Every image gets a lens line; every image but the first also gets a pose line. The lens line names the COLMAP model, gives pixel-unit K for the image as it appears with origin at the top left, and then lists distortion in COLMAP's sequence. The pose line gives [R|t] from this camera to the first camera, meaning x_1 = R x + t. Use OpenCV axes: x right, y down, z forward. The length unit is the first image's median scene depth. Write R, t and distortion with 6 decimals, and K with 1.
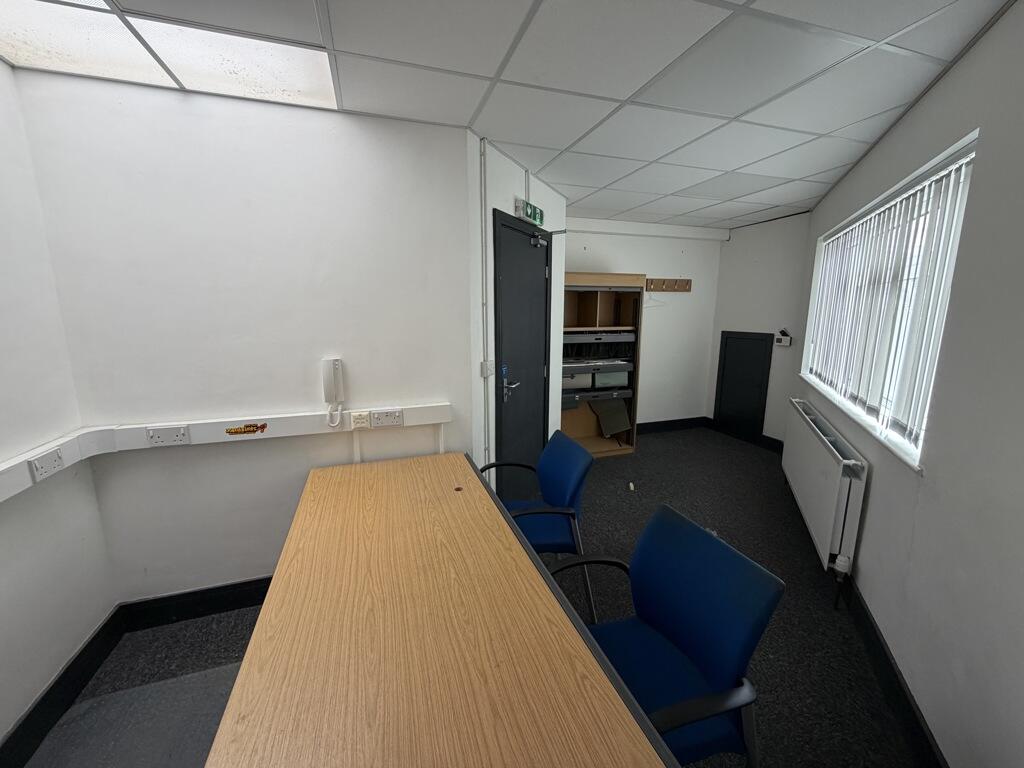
lens RADIAL K [[407.9, 0, 512.4], [0, 407.9, 384.4], [0, 0, 1]] dist [-0.007056, 0.000340]
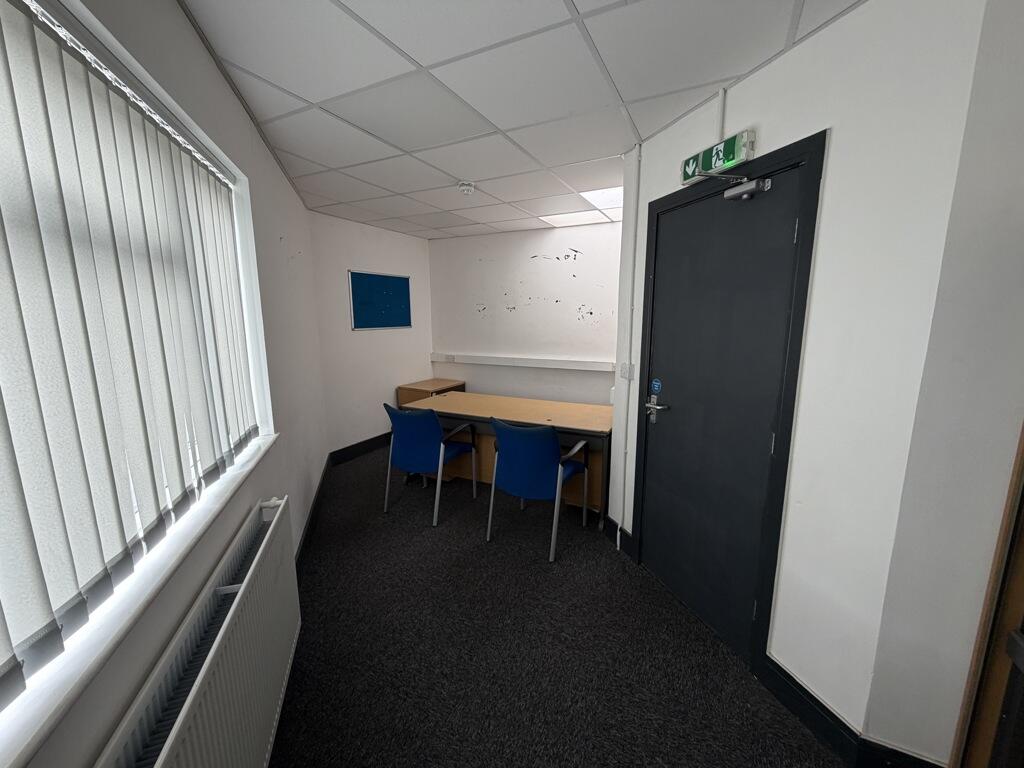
lens RADIAL K [[407.9, 0, 513.3], [0, 407.9, 386.5], [0, 0, 1]] dist [-0.007056, 0.000340]
pose [[-0.708928, 0.121627, -0.694714, 0.764437], [-0.122203, 0.948936, 0.290838, -0.239982], [0.694613, 0.291080, -0.657864, 1.337469]]
